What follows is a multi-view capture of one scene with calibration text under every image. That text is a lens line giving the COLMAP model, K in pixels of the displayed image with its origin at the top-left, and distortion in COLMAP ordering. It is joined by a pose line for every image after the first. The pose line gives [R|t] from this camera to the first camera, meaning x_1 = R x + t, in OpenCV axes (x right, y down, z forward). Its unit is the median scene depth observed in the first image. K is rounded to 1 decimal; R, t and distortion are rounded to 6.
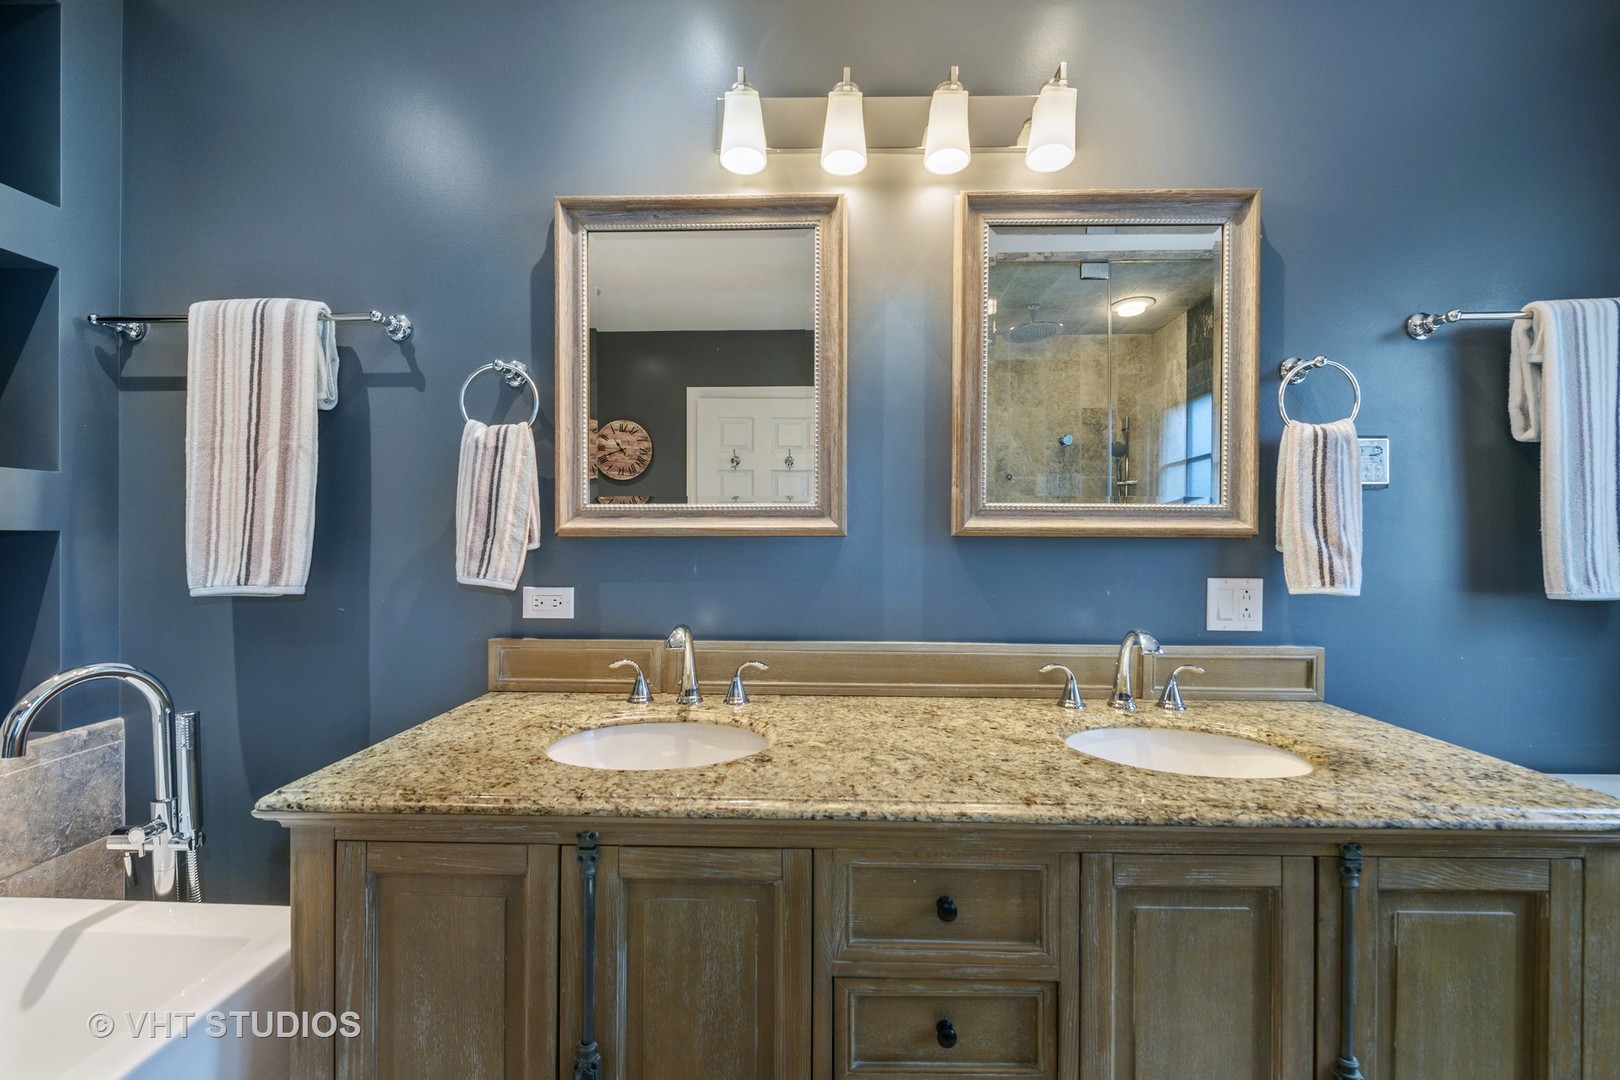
lens RADIAL K [[646.0, 0, 813.0], [0, 646.0, 531.4], [0, 0, 1]] dist [0.000556, -0.000339]
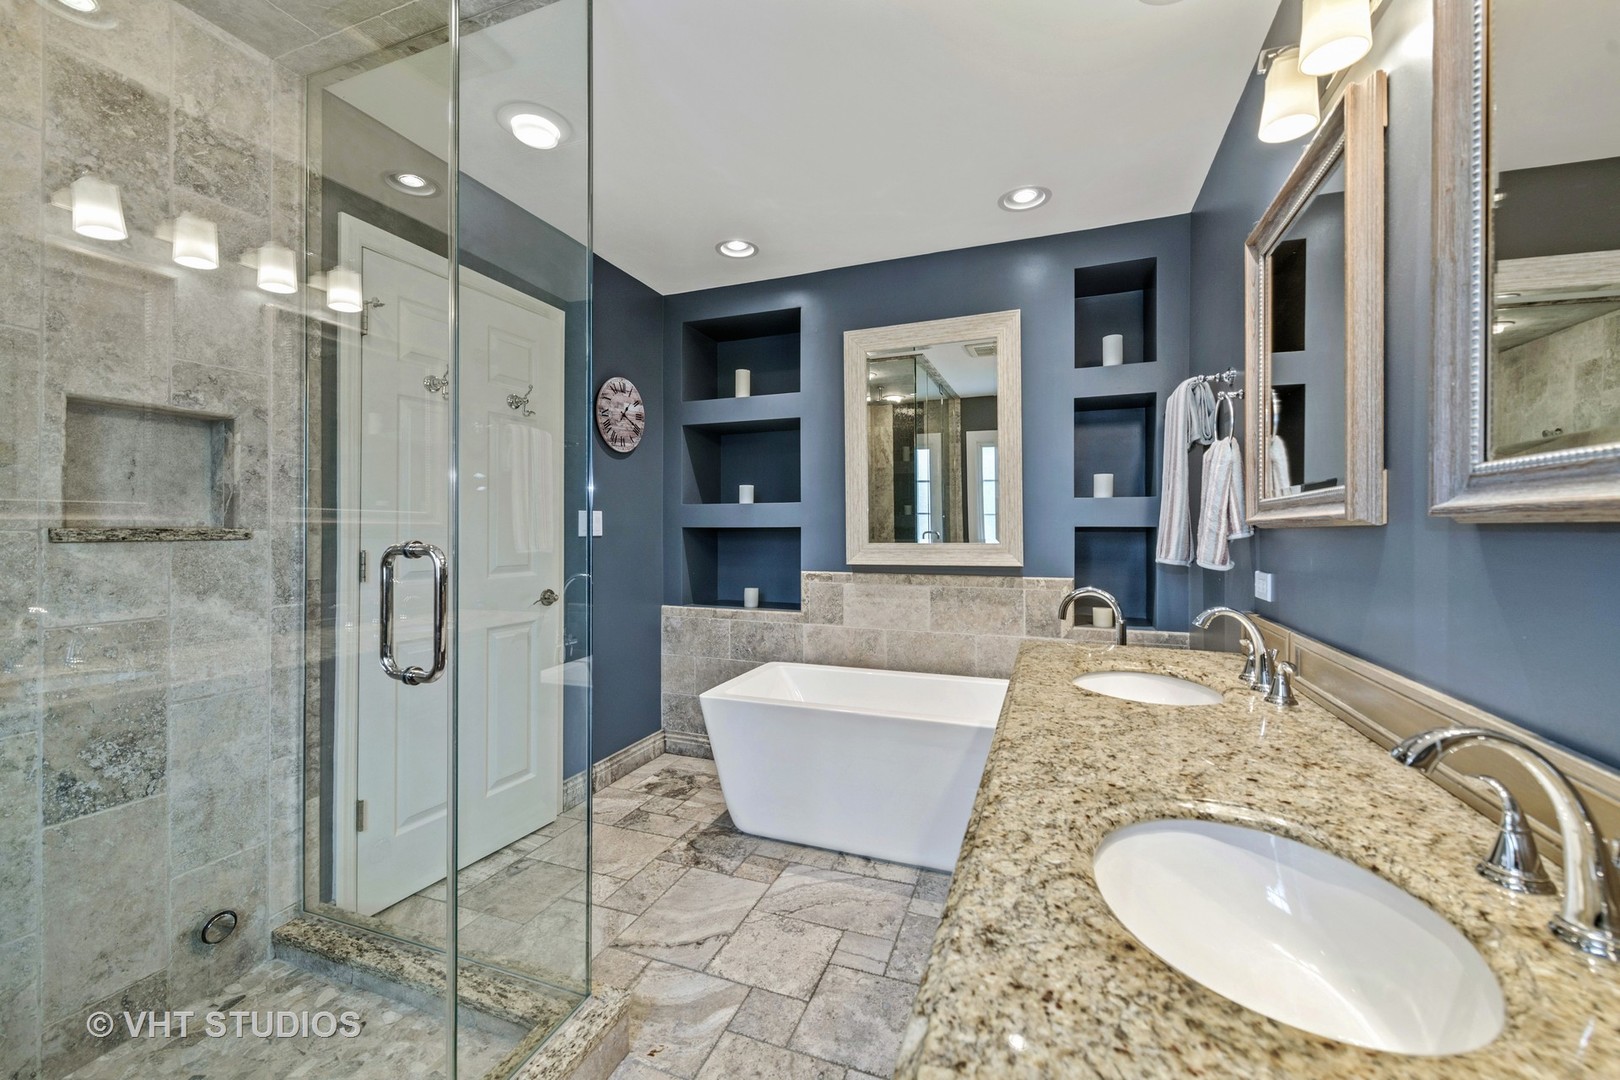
lens RADIAL K [[646.0, 0, 813.0], [0, 646.0, 531.4], [0, 0, 1]] dist [0.000556, -0.000339]
pose [[-0.333138, -0.001236, -0.942877, 1.417453], [0.007047, 0.999968, -0.003801, 0.015655], [0.942852, -0.007911, -0.333119, 0.933611]]
